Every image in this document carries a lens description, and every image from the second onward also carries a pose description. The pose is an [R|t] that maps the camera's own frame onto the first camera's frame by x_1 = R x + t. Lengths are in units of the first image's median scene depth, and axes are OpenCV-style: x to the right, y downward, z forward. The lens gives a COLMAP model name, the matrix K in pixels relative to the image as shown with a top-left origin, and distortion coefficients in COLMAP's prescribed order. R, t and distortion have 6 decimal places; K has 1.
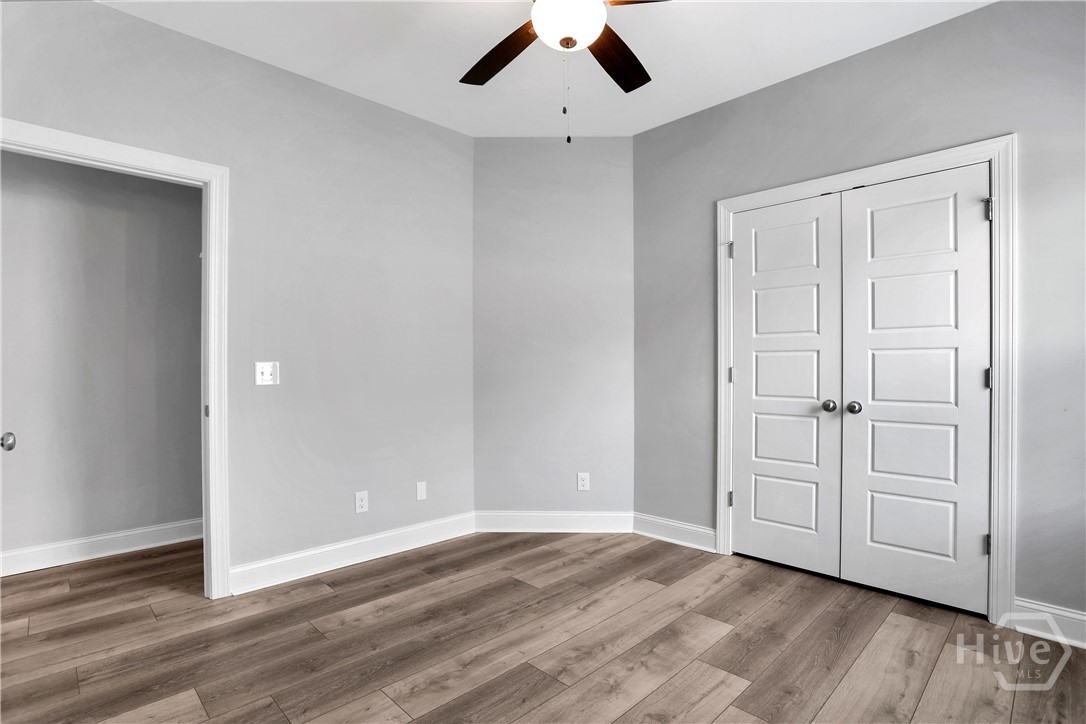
lens RADIAL K [[531.8, 0, 540.0], [0, 531.8, 365.2], [0, 0, 1]] dist [-0.074245, 0.029420]
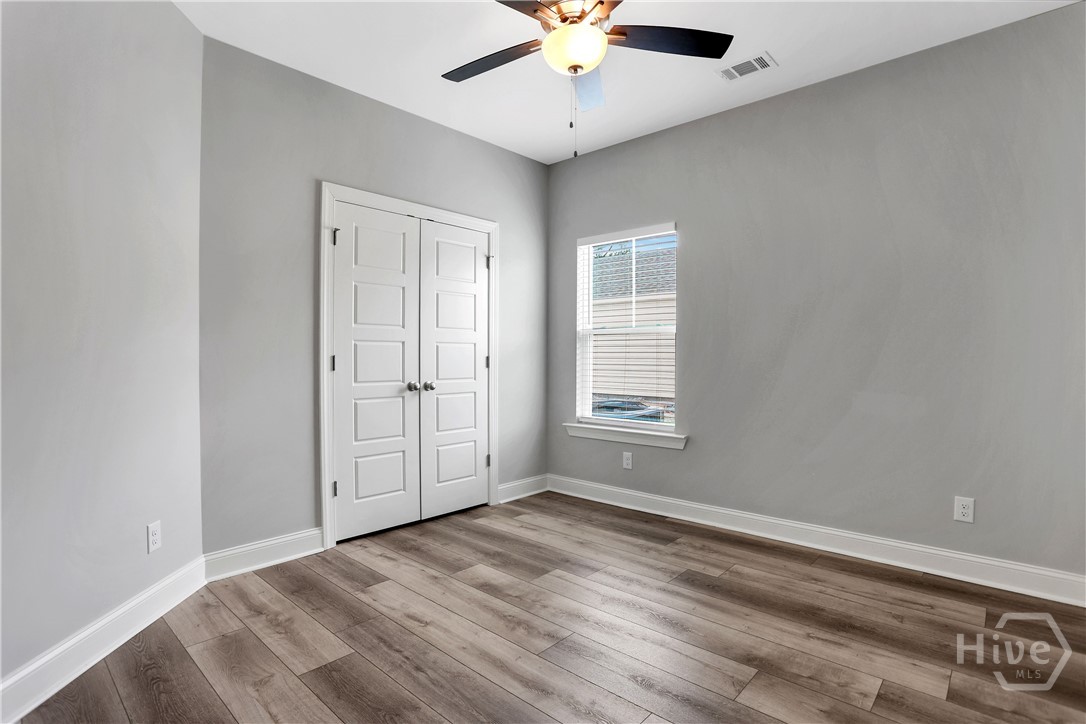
lens RADIAL K [[534.4, 0, 530.3], [0, 534.4, 359.7], [0, 0, 1]] dist [-0.062821, 0.020785]
pose [[-0.041047, -0.003600, 0.999151, -0.776490], [0.001016, 0.999993, 0.003645, 0.010305], [-0.999157, 0.001165, -0.041043, 0.812027]]
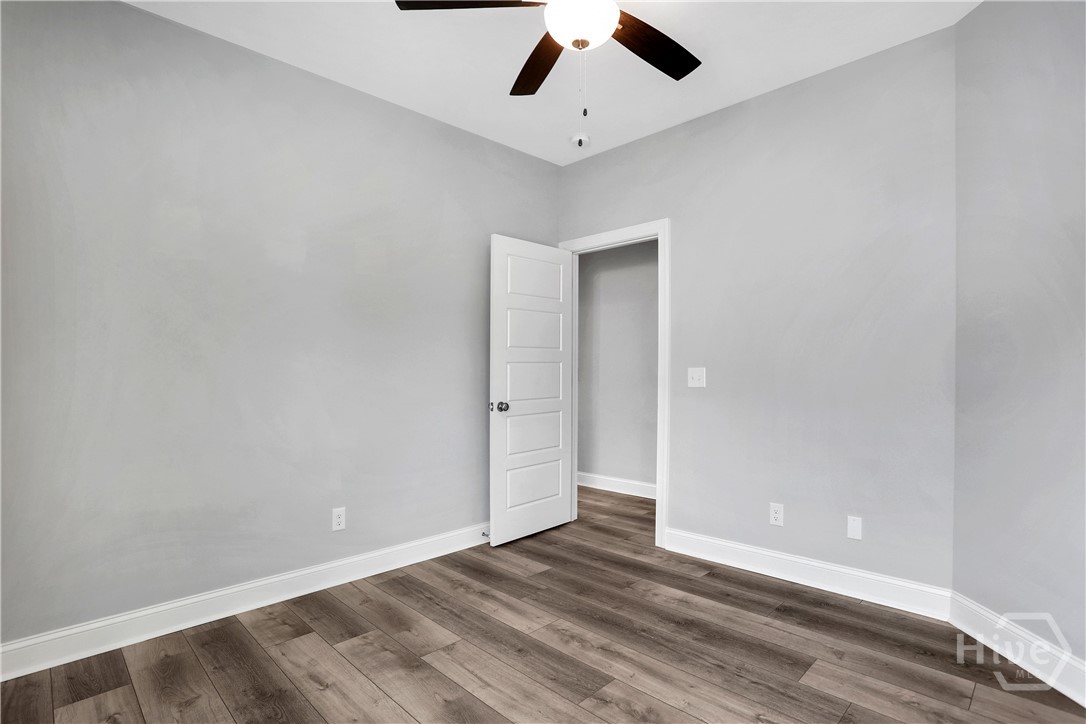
lens RADIAL K [[534.4, 0, 530.3], [0, 534.4, 359.7], [0, 0, 1]] dist [-0.062821, 0.020785]
pose [[-0.000268, -0.014354, -0.999897, 0.760604], [0.007712, 0.999867, -0.014356, -0.022072], [0.999970, -0.007715, -0.000157, 0.649627]]
